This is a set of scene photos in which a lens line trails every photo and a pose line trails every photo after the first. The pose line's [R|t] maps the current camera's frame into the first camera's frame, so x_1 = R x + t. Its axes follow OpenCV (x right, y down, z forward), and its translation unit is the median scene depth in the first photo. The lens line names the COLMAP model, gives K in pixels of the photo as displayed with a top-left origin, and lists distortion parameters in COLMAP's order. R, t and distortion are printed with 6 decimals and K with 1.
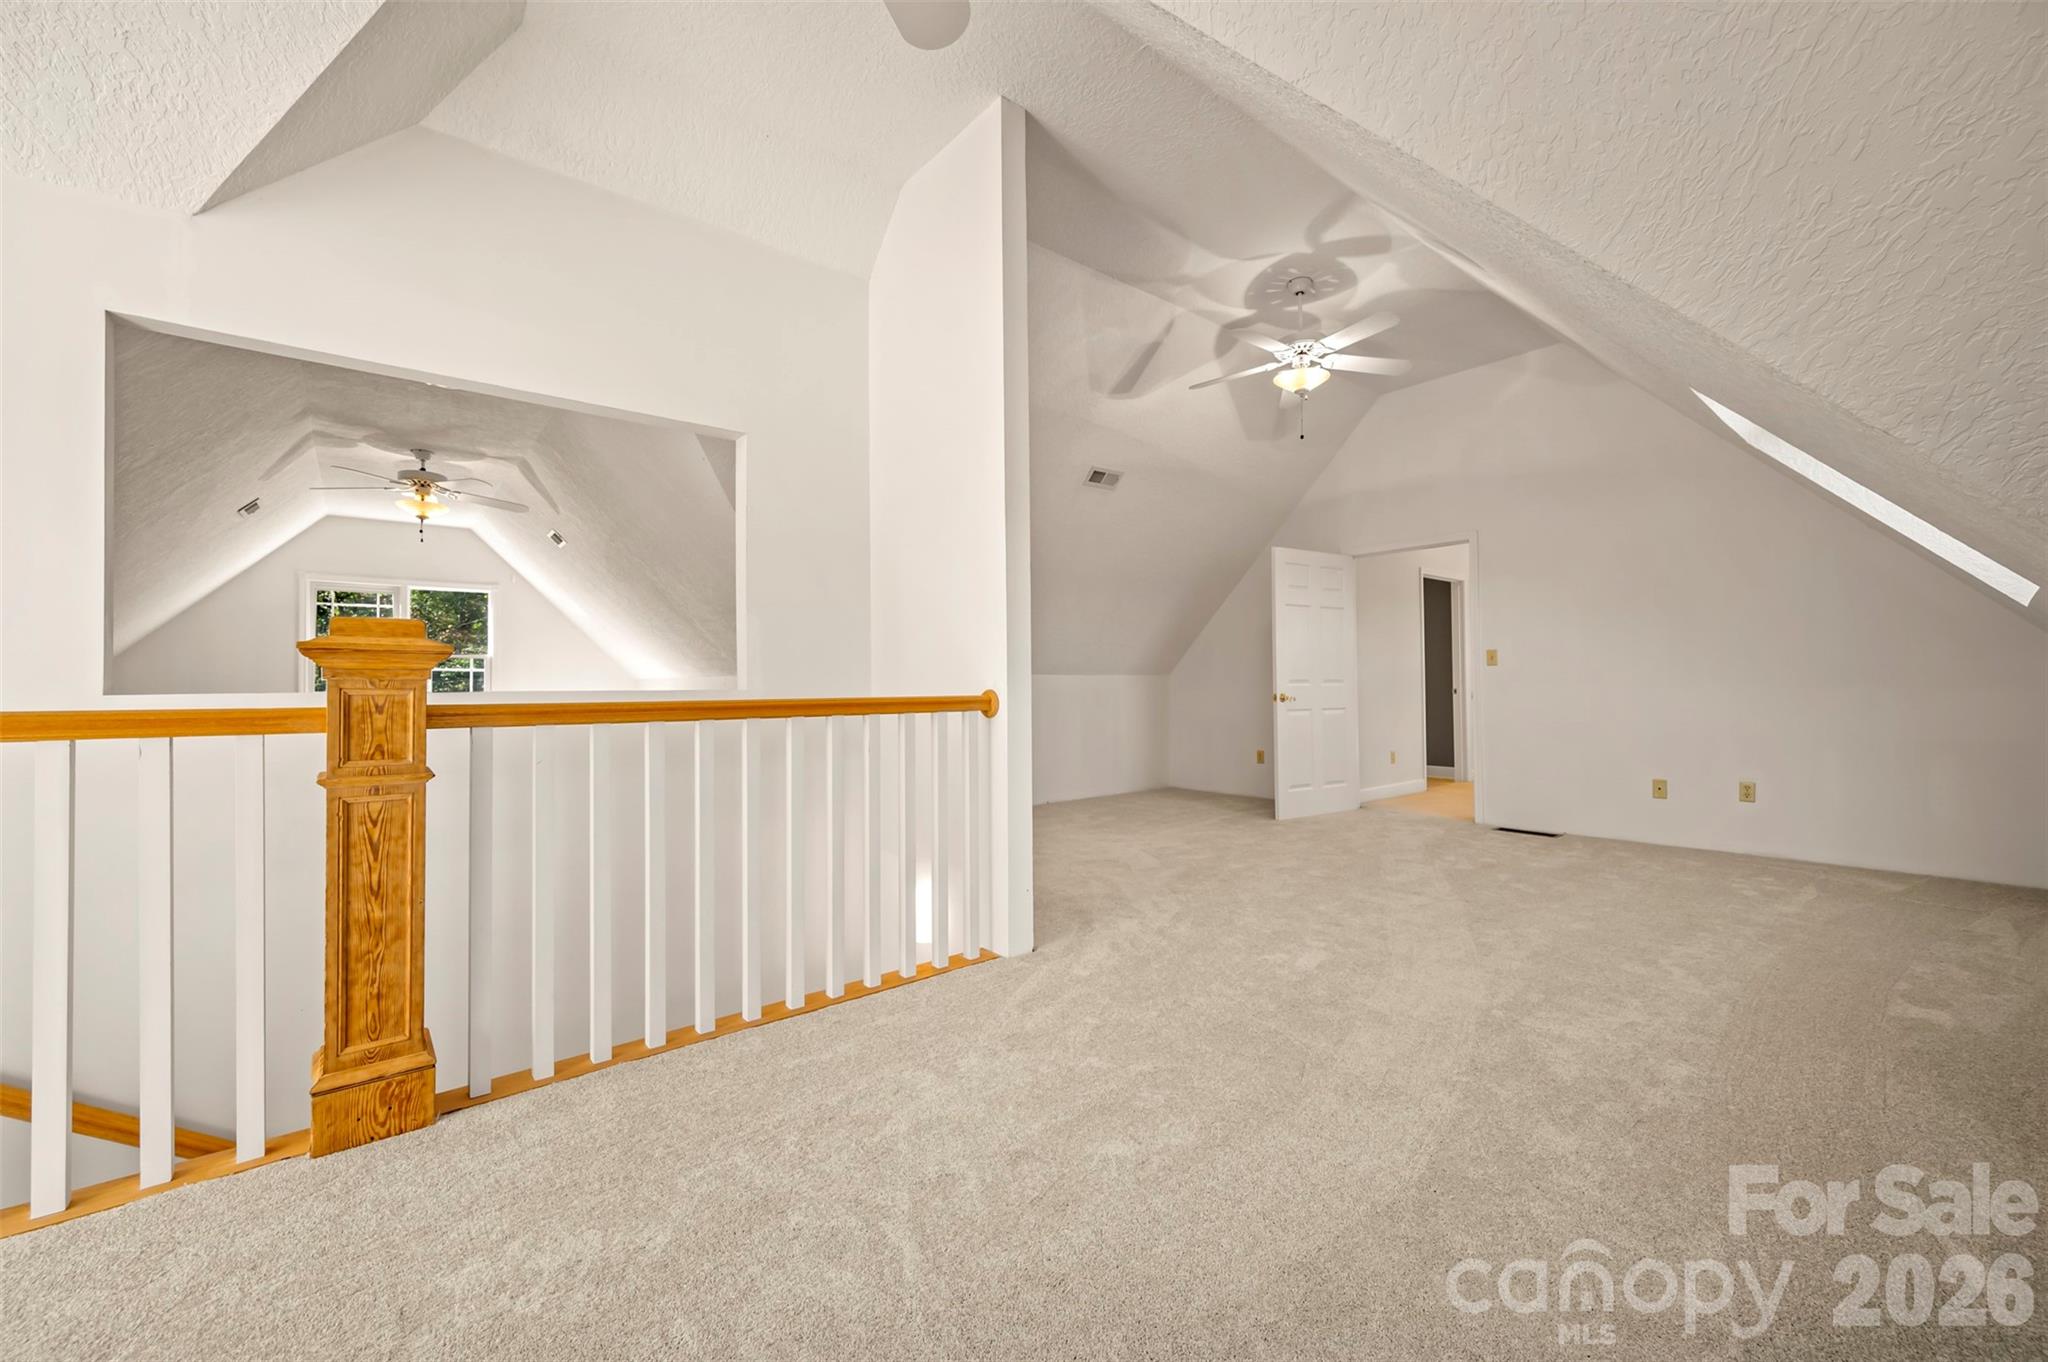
lens RADIAL K [[813.5, 0, 1005.0], [0, 813.5, 679.5], [0, 0, 1]] dist [-0.006545, 0.001791]
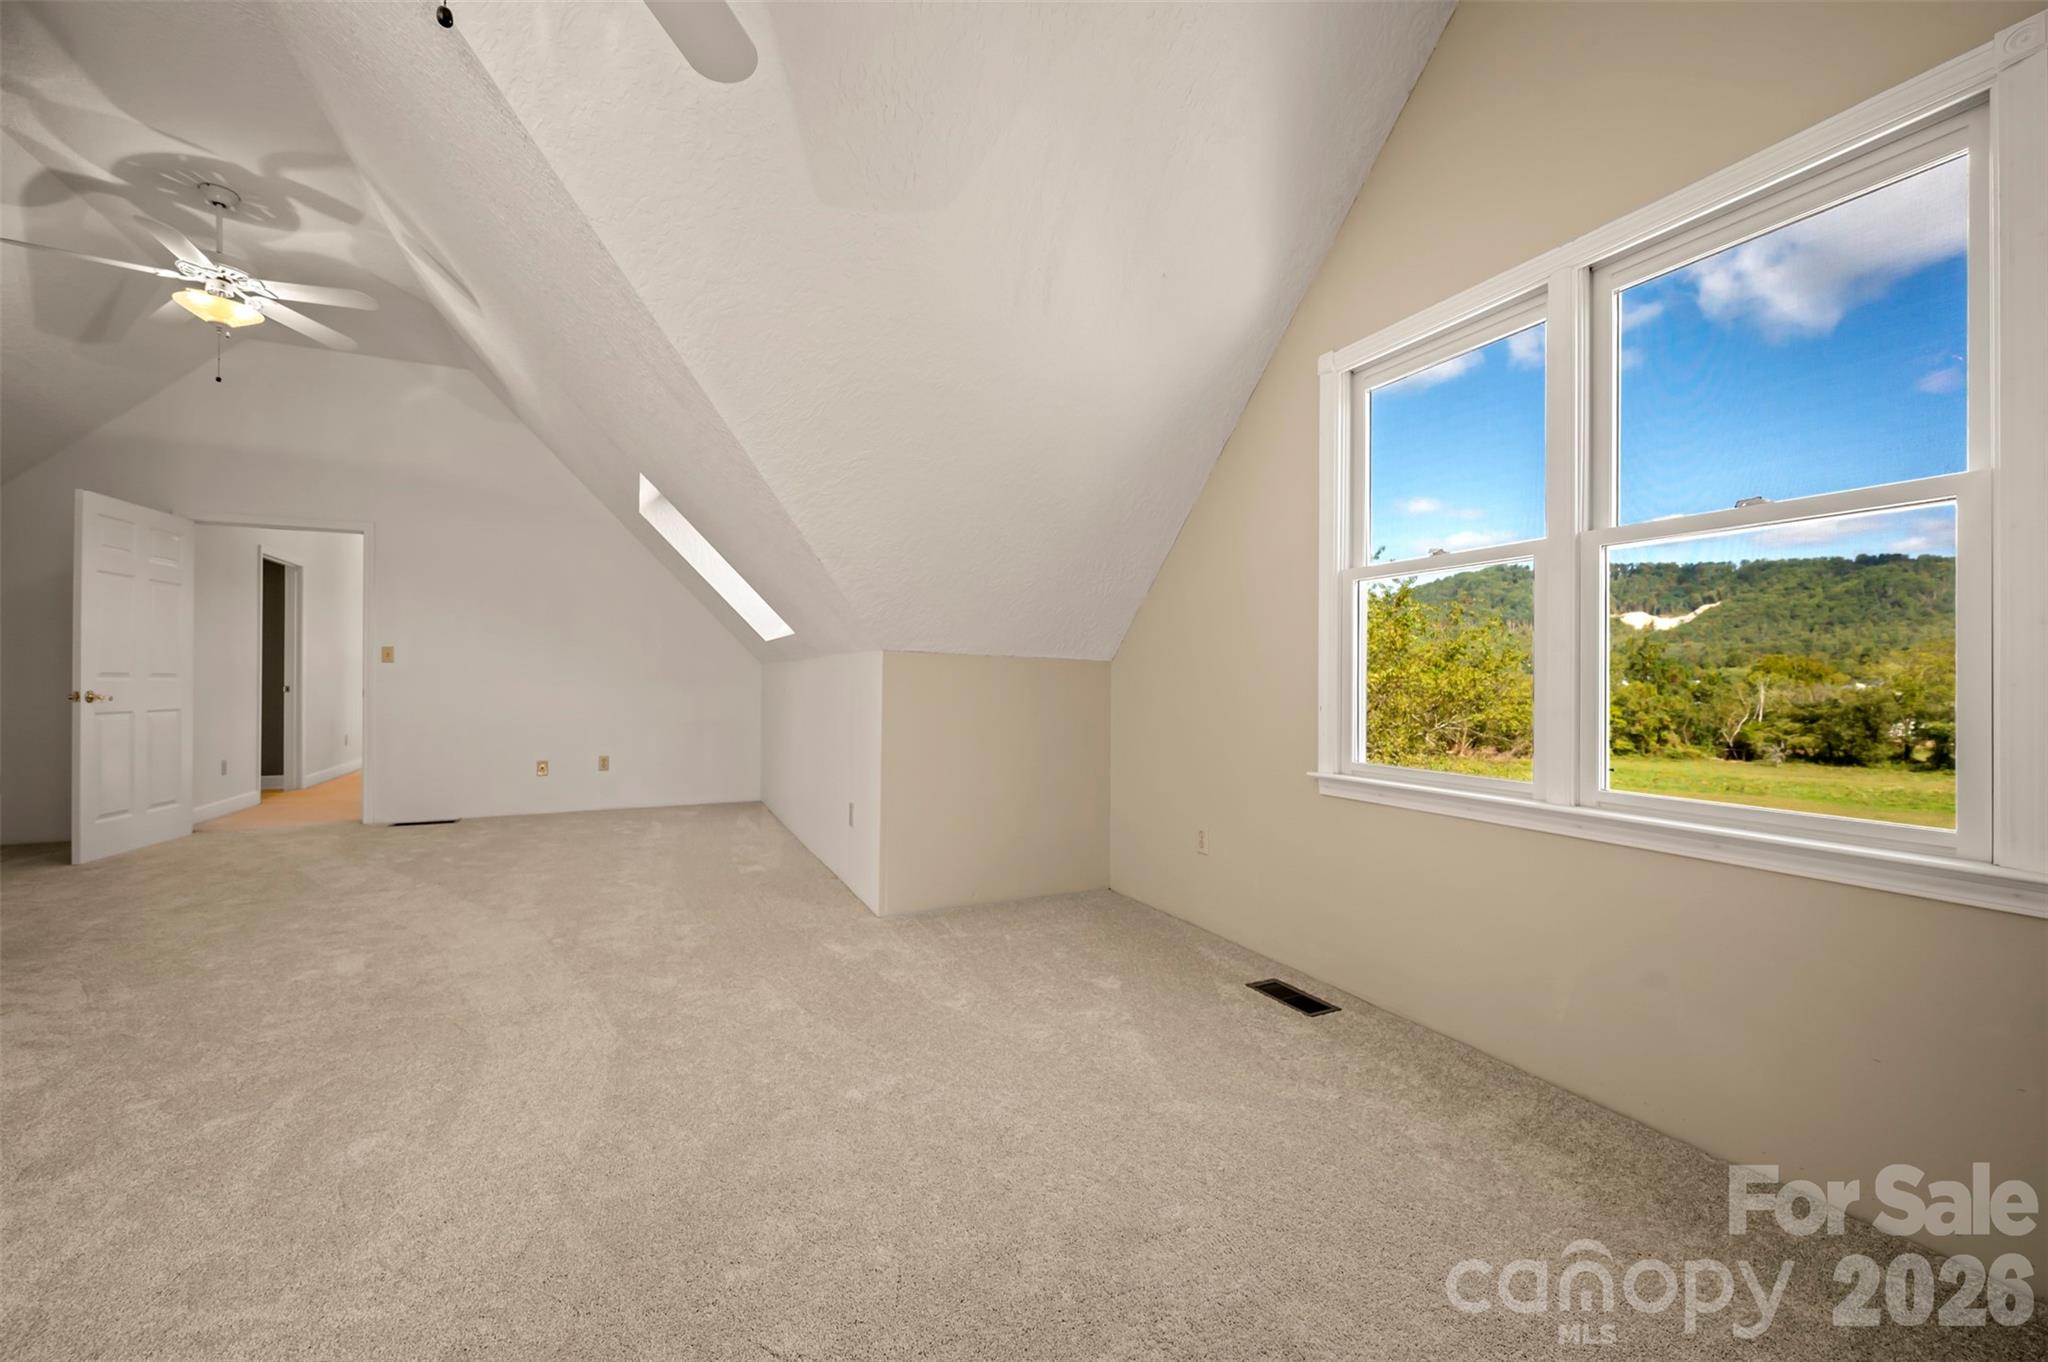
lens RADIAL K [[813.5, 0, 1045.4], [0, 813.5, 688.3], [0, 0, 1]] dist [-0.006545, 0.001791]
pose [[0.217621, 0.002016, 0.976031, -0.258095], [-0.012387, 0.999923, 0.000697, 0.005011], [-0.975955, -0.012242, 0.217629, -0.004732]]
